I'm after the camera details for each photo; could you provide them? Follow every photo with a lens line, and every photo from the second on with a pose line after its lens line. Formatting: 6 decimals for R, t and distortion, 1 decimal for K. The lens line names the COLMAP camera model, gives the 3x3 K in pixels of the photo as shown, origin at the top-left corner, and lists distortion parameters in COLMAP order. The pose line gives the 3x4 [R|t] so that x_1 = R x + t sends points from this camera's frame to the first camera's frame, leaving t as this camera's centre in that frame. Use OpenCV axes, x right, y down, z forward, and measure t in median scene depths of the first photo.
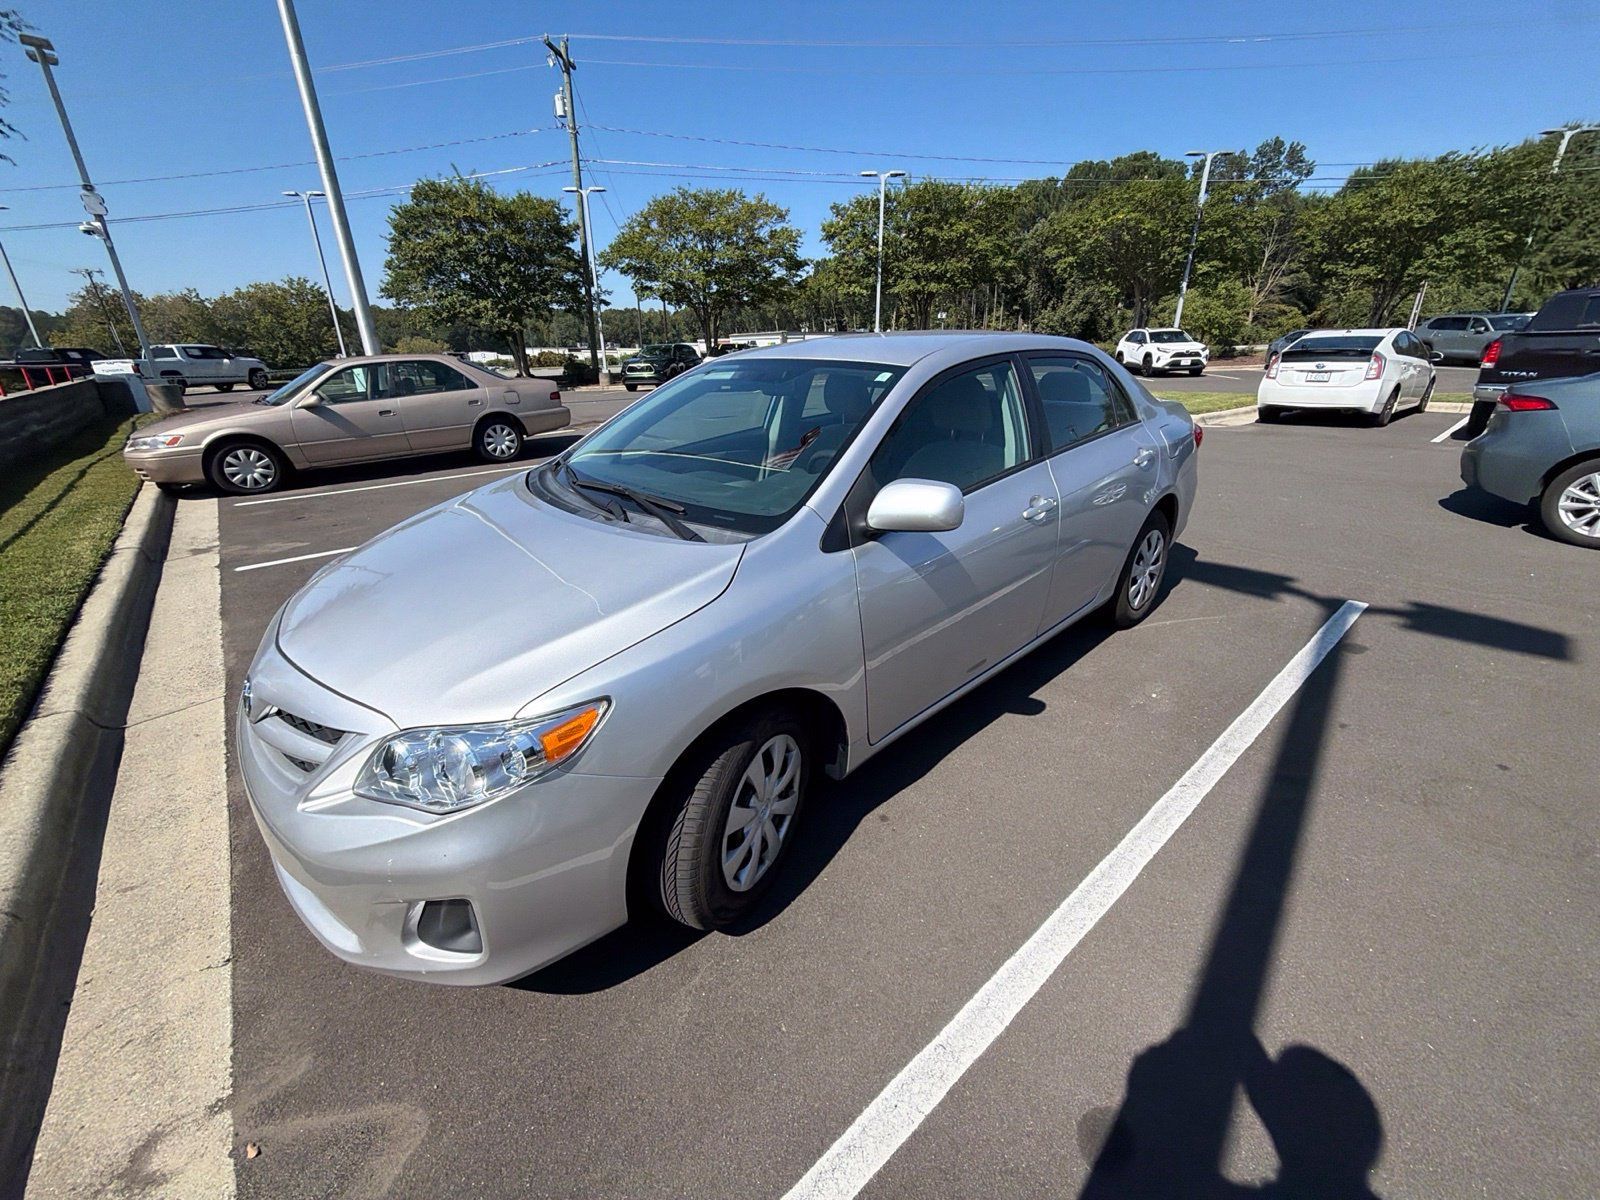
lens RADIAL K [[635.3, 0, 801.4], [0, 635.3, 604.4], [0, 0, 1]] dist [0.000220, -0.000385]
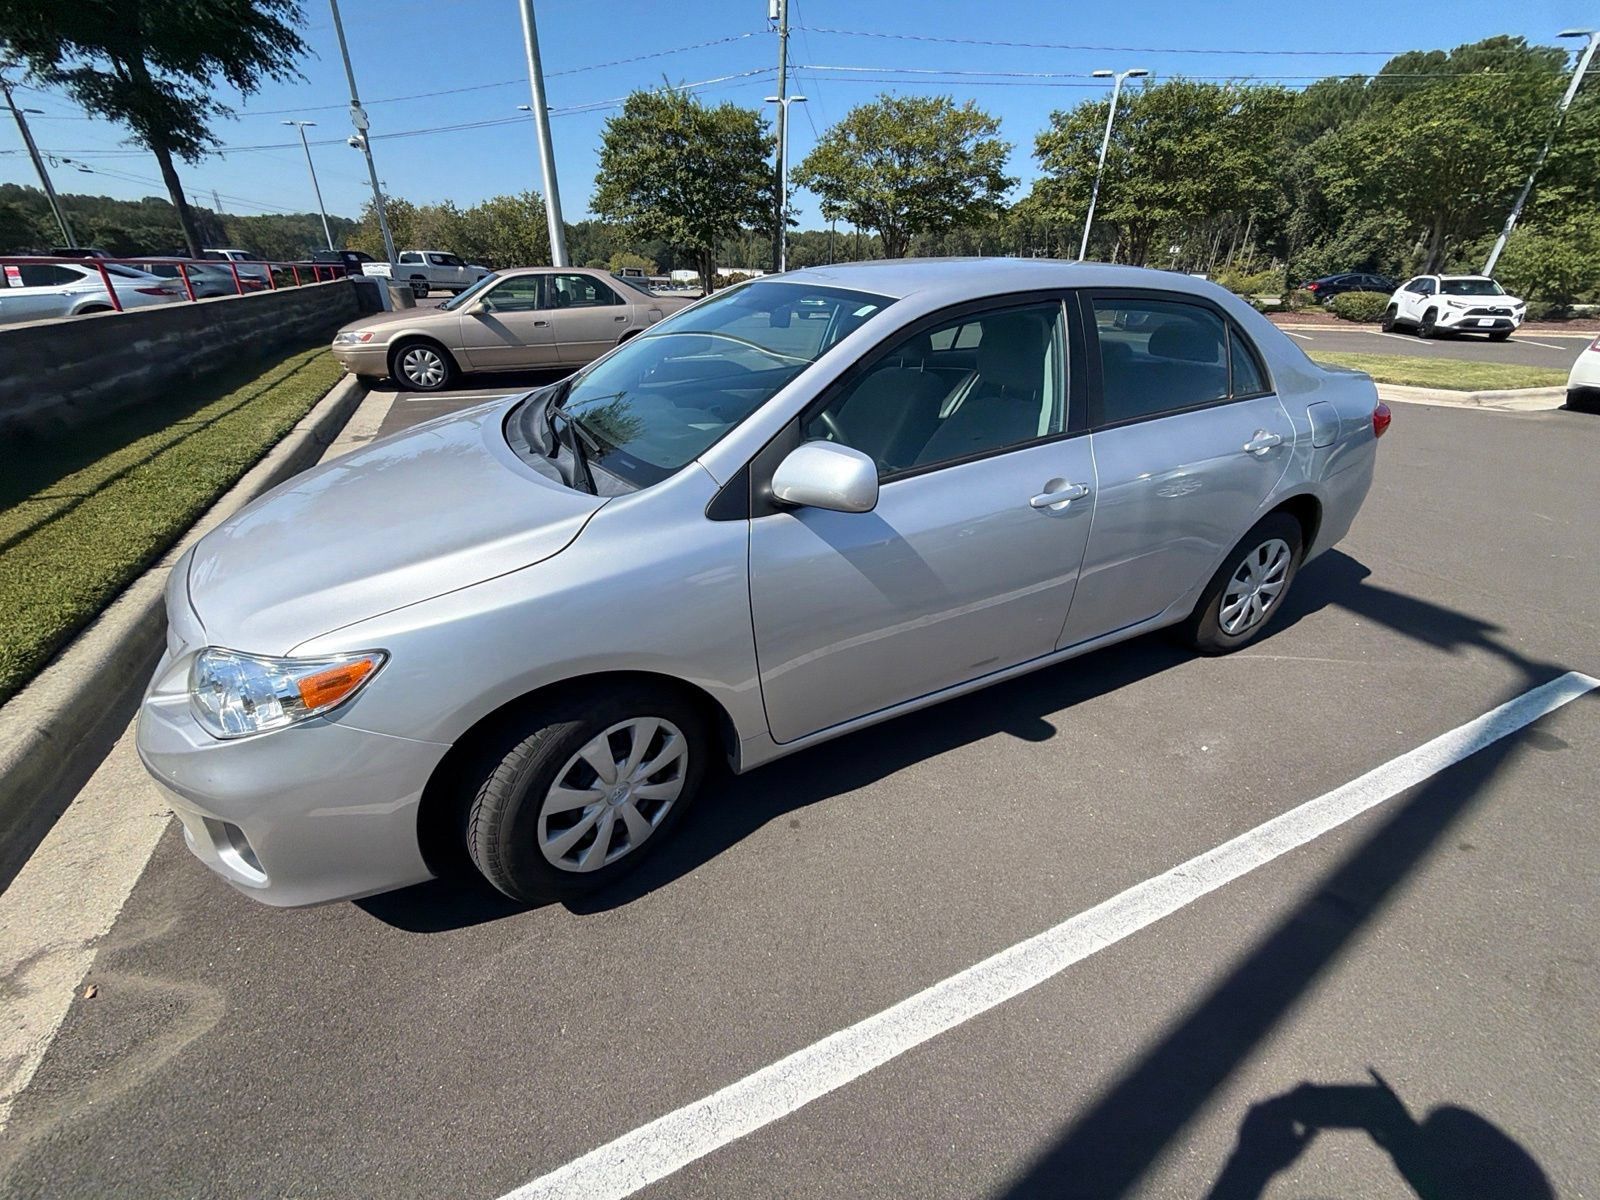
lens RADIAL K [[635.3, 0, 801.4], [0, 635.3, 604.4], [0, 0, 1]] dist [0.000220, -0.000385]
pose [[0.960663, 0.161955, -0.225606, 0.041515], [-0.140256, 0.984075, 0.109202, -0.009361], [0.239699, -0.073263, 0.968079, 0.023351]]
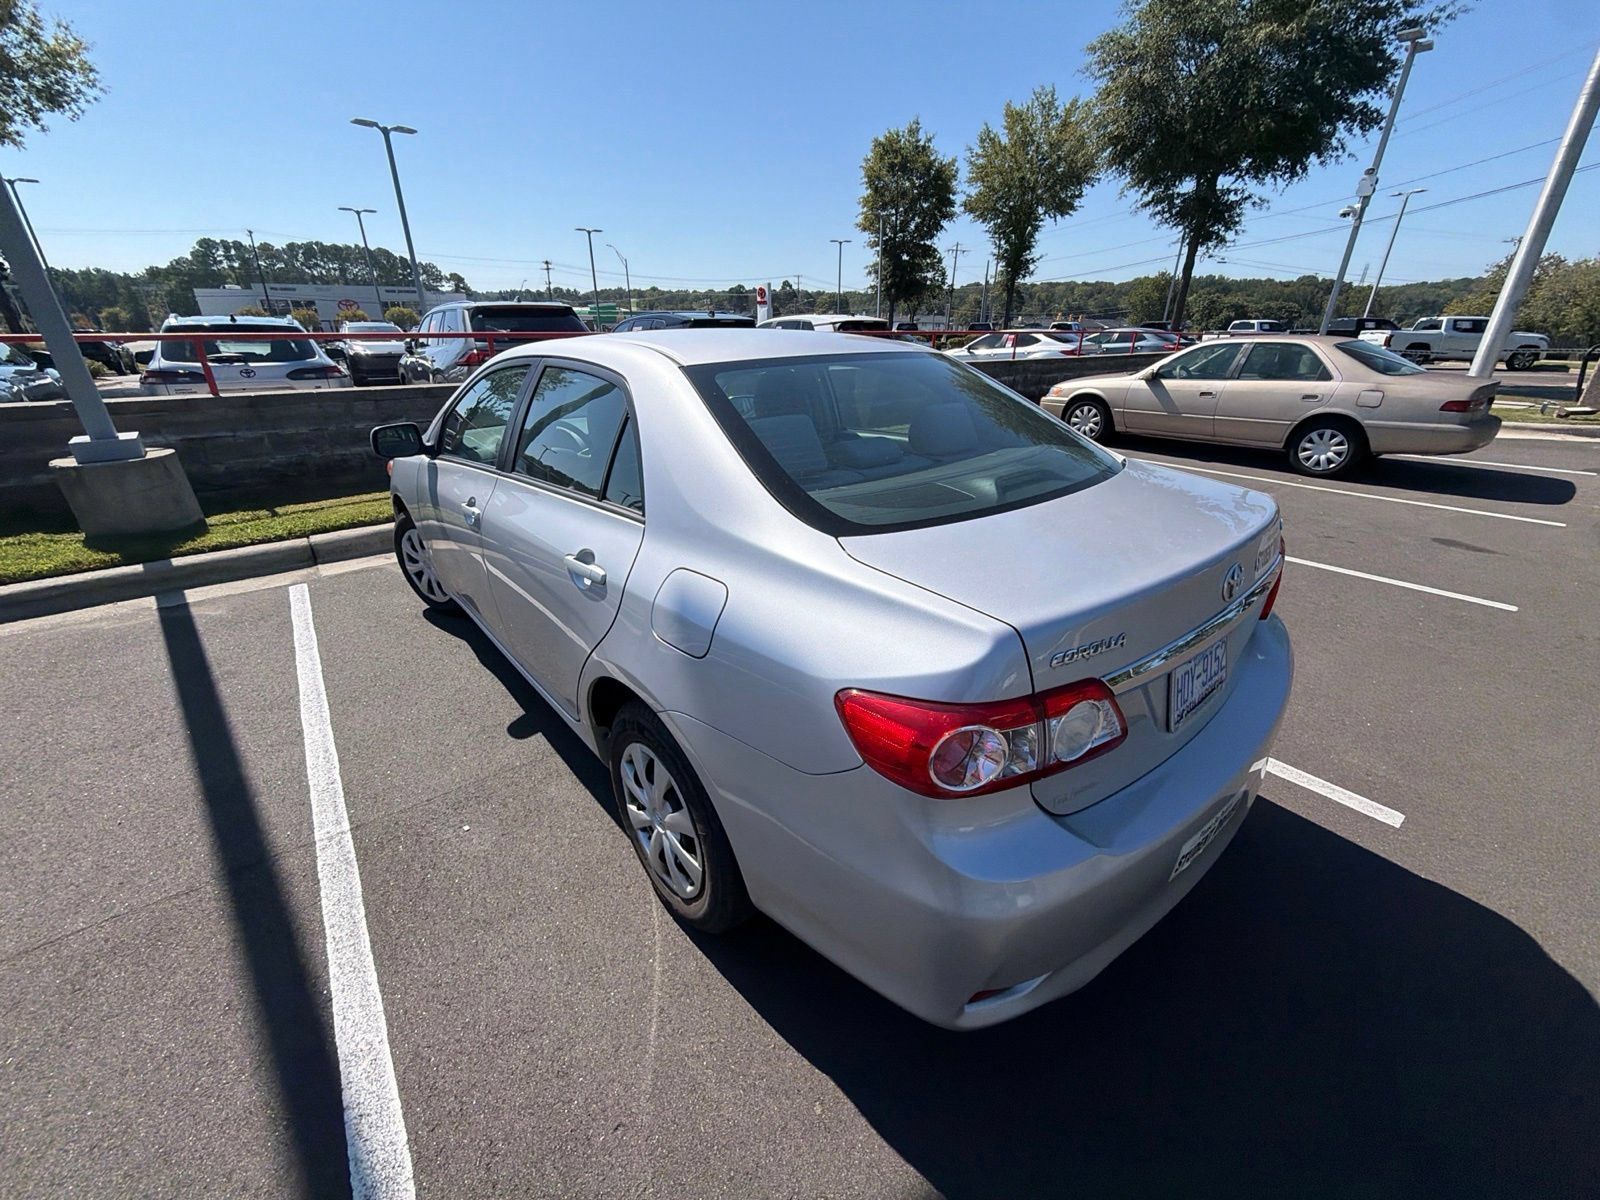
lens RADIAL K [[636.7, 0, 800.6], [0, 636.7, 602.7], [0, 0, 1]] dist [0.000430, -0.000854]
pose [[-0.045286, 0.419626, -0.906567, 0.207723], [-0.384416, 0.830296, 0.403525, -0.099823], [0.922048, 0.366773, 0.123710, 0.220340]]
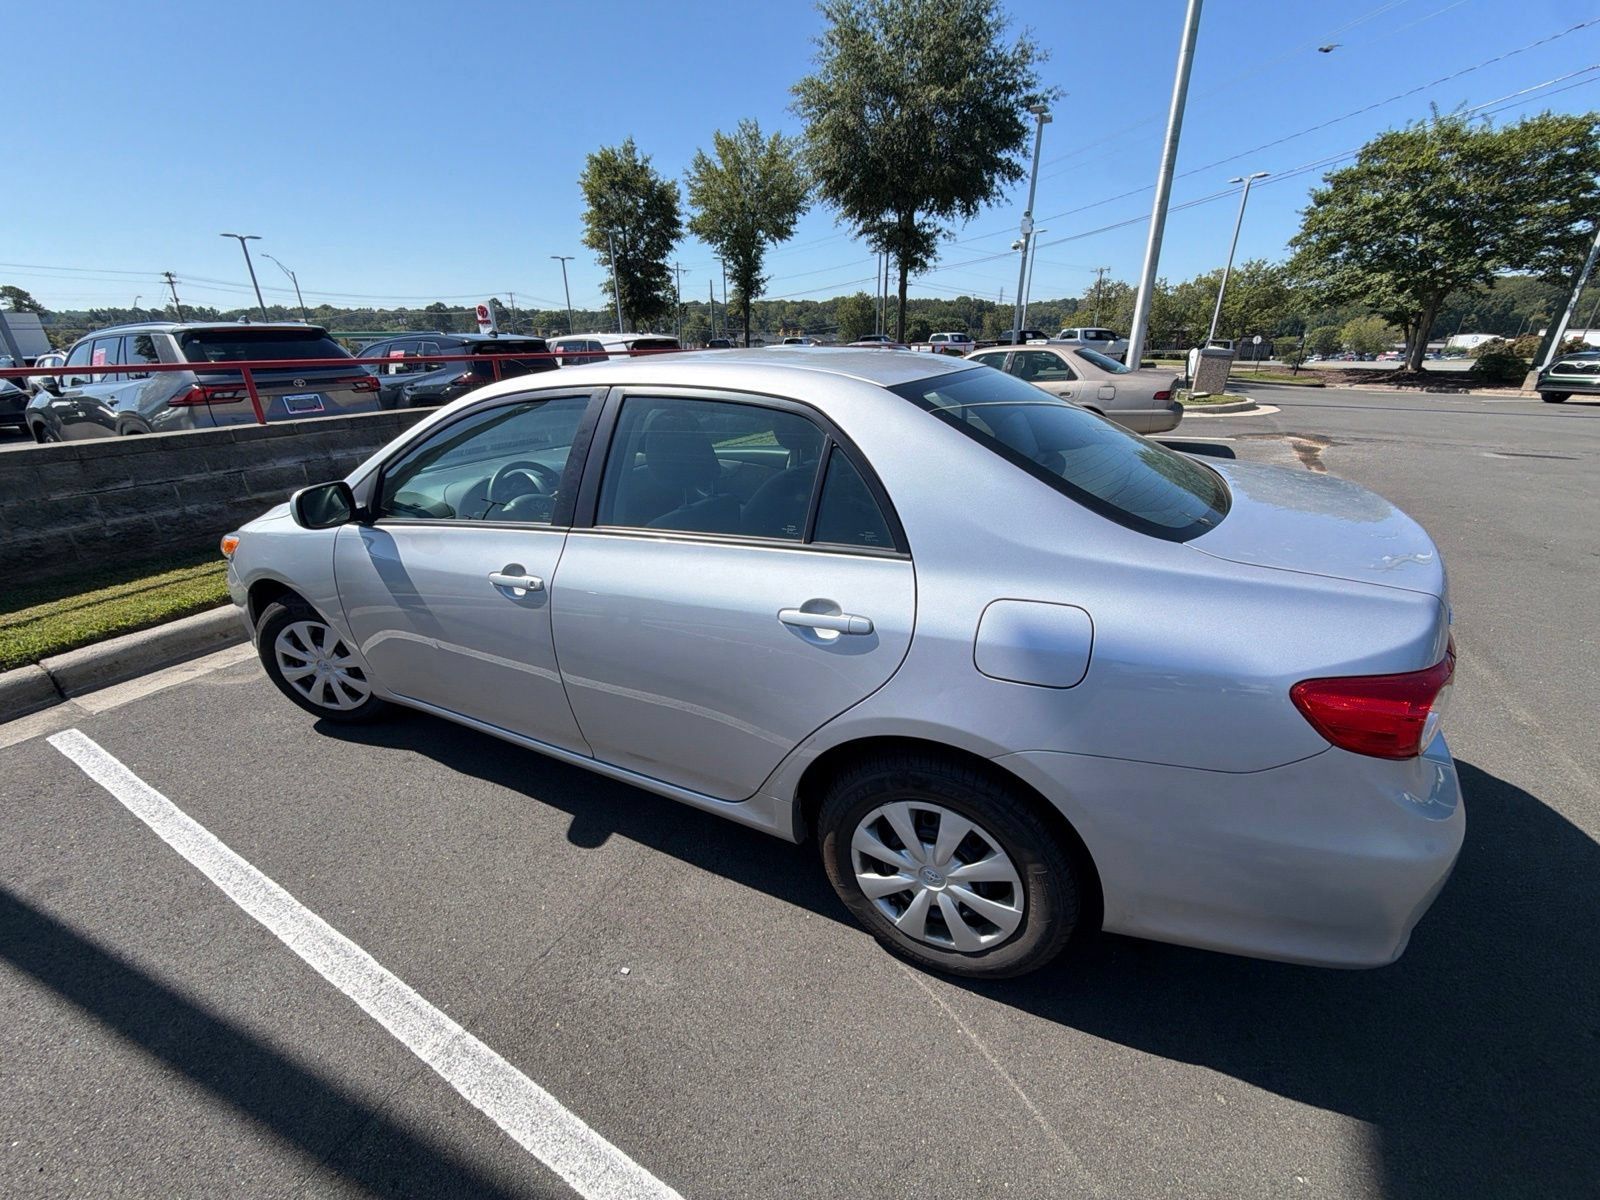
lens RADIAL K [[635.8, 0, 801.5], [0, 635.8, 603.7], [0, 0, 1]] dist [-0.000474, -0.000056]
pose [[0.340810, 0.375341, -0.861956, 0.187663], [-0.353621, 0.900695, 0.252391, -0.071252], [0.871092, 0.218788, 0.439694, 0.151242]]
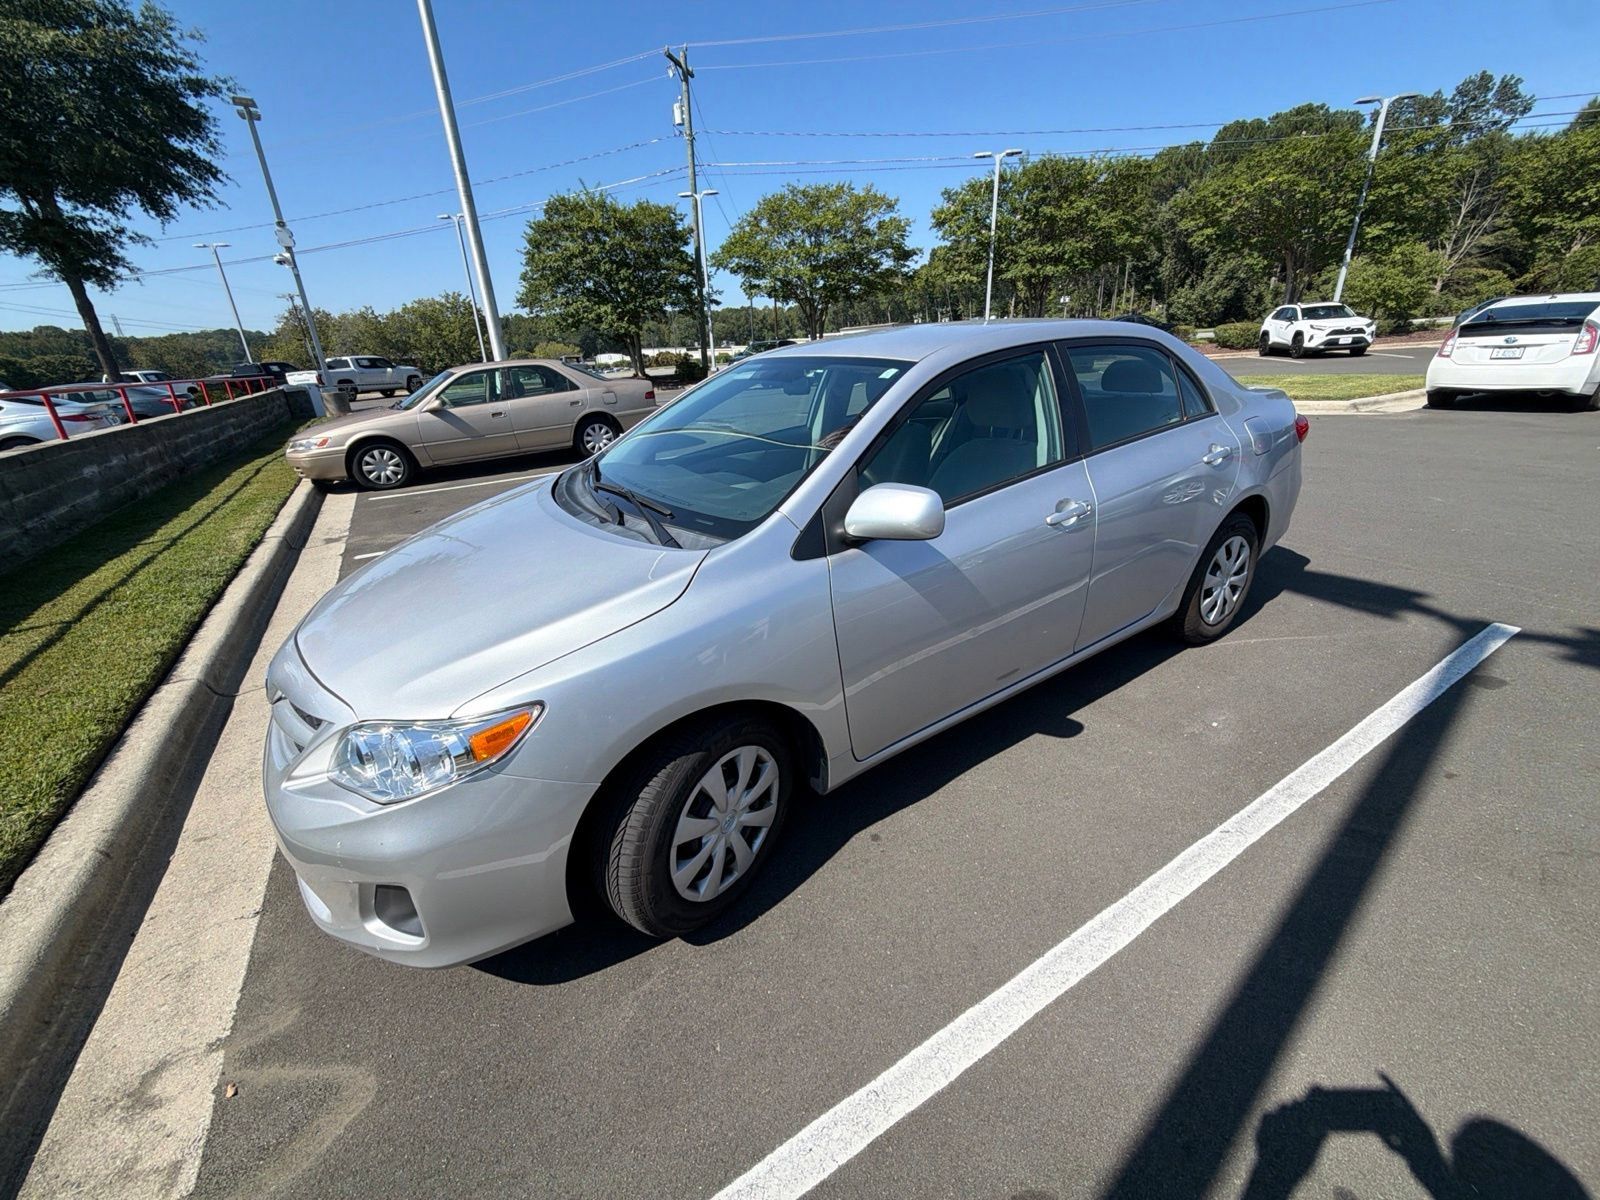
lens RADIAL K [[636.7, 0, 800.6], [0, 636.7, 602.7], [0, 0, 1]] dist [0.000430, -0.000854]
pose [[0.985914, 0.031674, -0.164229, 0.023701], [-0.030703, 0.999493, 0.008450, -0.002928], [0.164414, -0.003288, 0.986386, 0.005820]]
